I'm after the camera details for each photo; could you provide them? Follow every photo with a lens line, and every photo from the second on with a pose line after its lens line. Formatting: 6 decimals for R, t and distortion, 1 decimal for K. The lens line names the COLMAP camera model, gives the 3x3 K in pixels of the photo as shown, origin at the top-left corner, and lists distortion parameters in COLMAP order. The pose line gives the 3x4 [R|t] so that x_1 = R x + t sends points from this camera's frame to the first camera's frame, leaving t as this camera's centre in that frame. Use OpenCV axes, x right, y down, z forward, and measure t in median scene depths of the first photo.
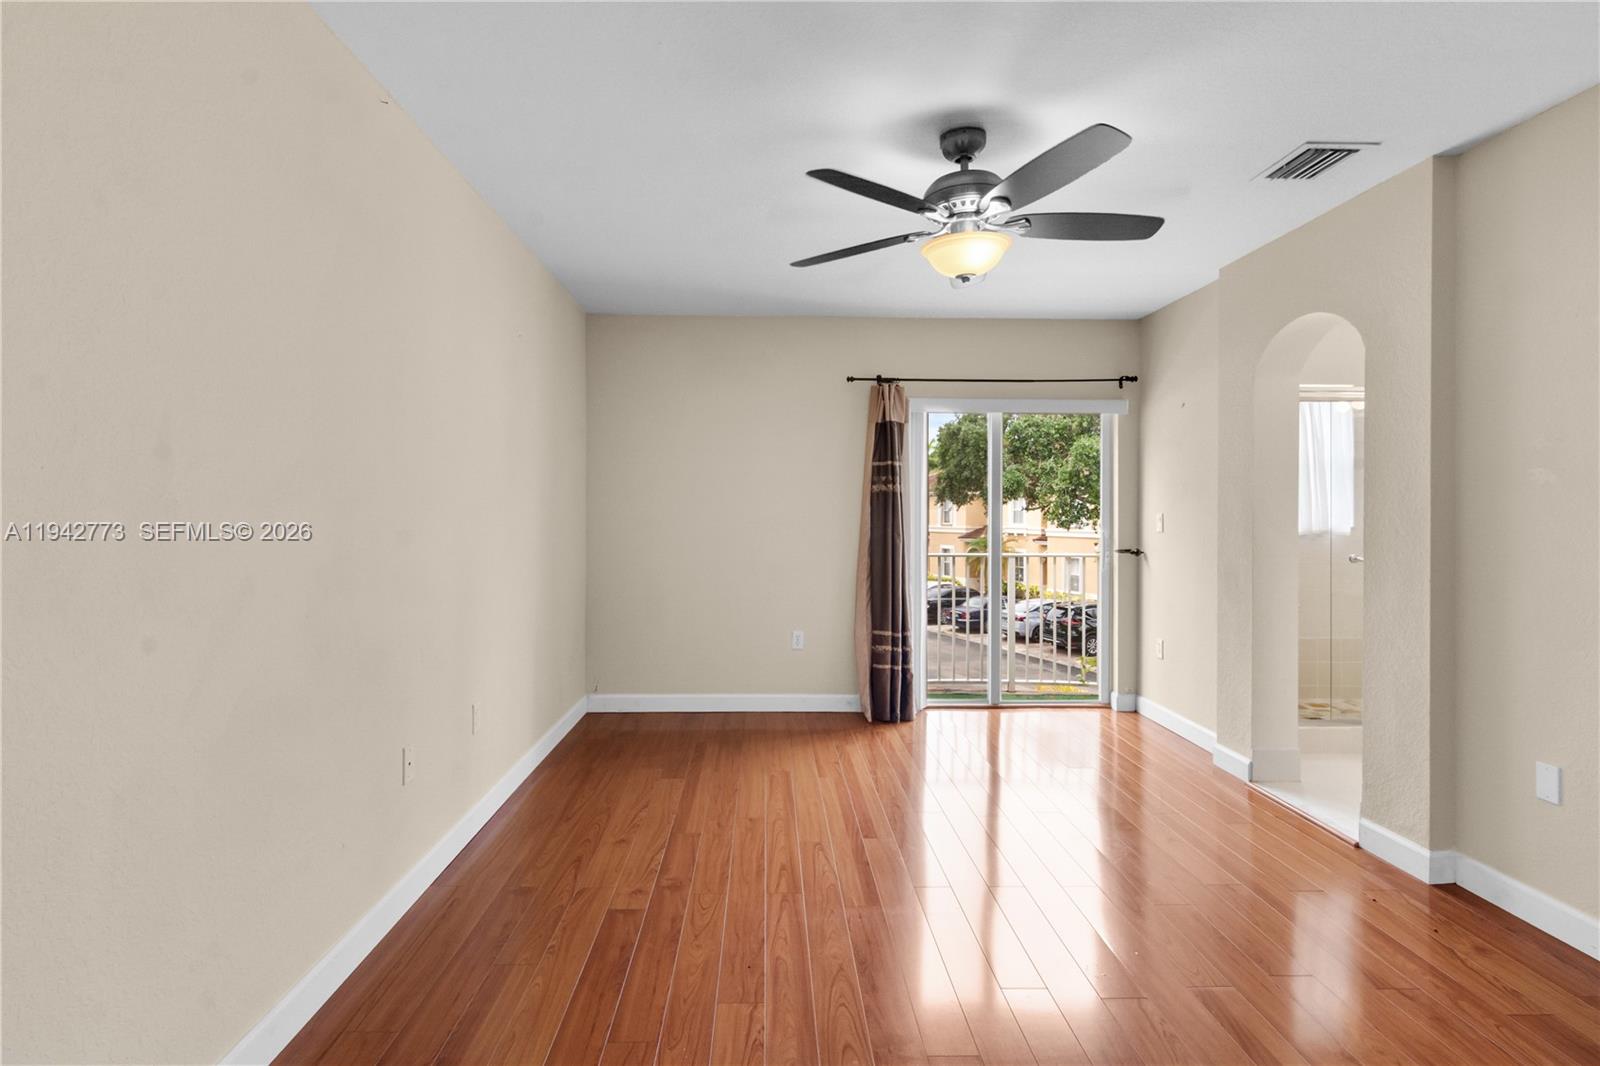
lens RADIAL K [[796.5, 0, 791.9], [0, 796.5, 515.7], [0, 0, 1]] dist [0.001600, 0.000689]
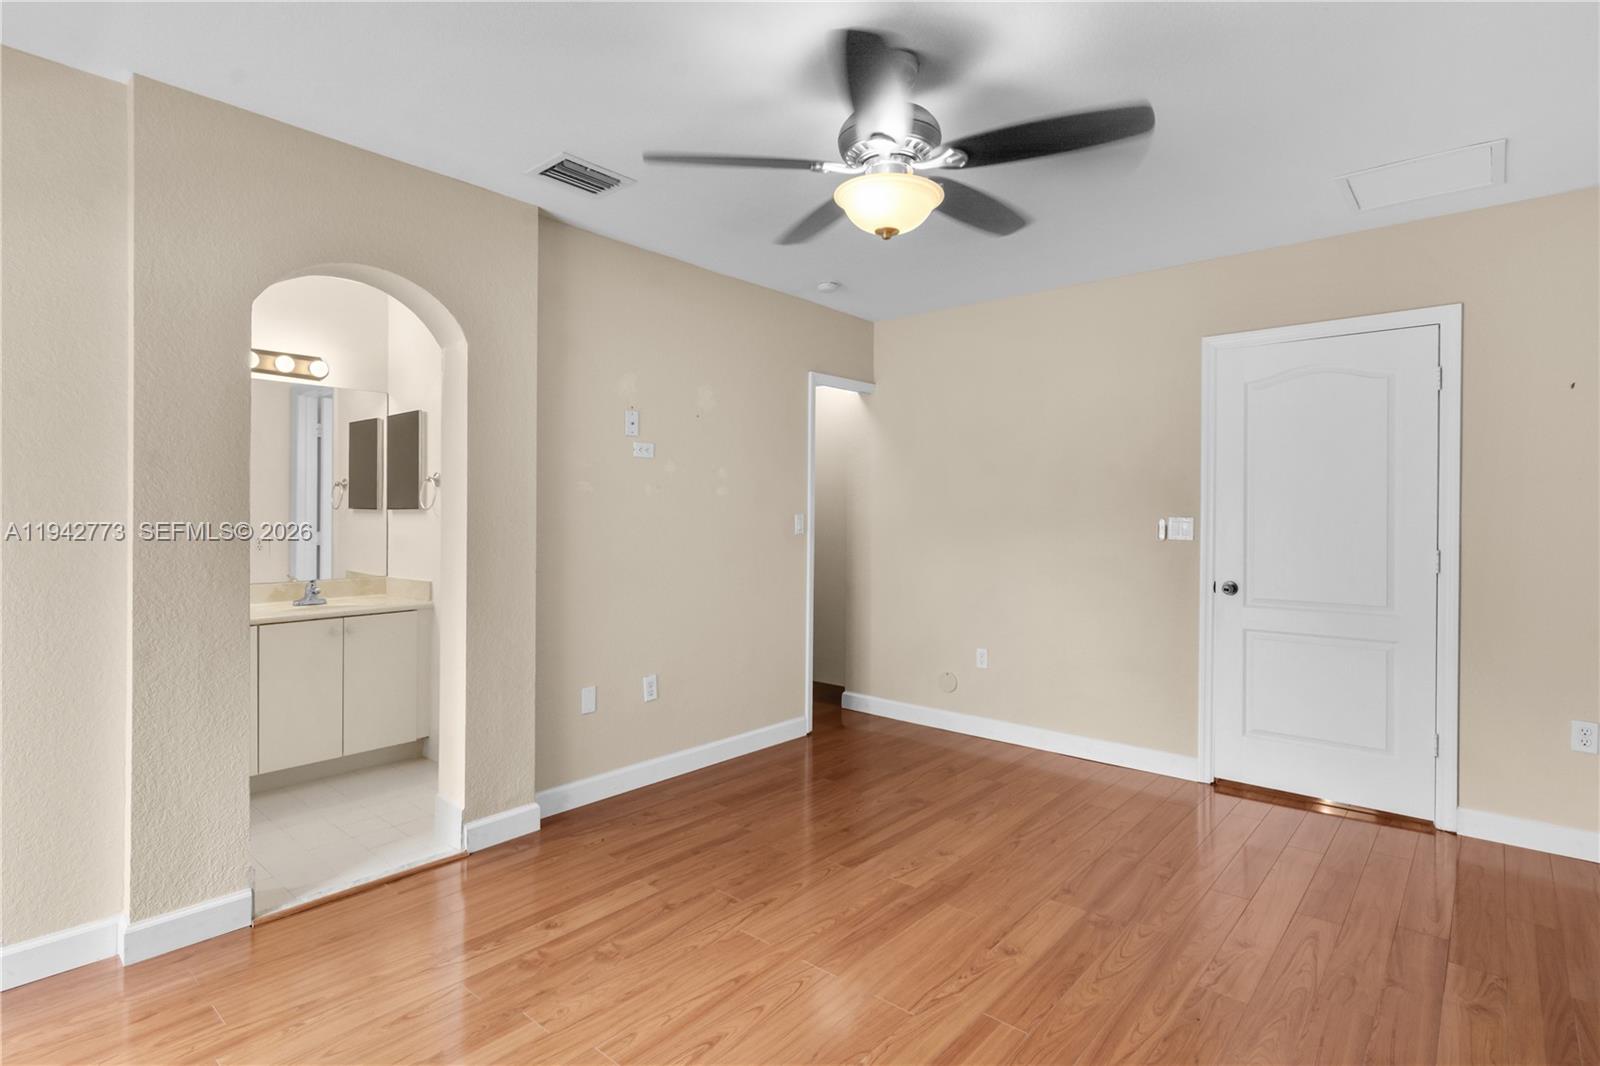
lens RADIAL K [[796.5, 0, 791.9], [0, 796.5, 515.7], [0, 0, 1]] dist [0.001600, 0.000689]
pose [[-0.730076, -0.009608, 0.683298, -0.275034], [-0.006527, 0.999954, 0.007087, -0.010505], [-0.683335, 0.000714, -0.730105, 1.643064]]
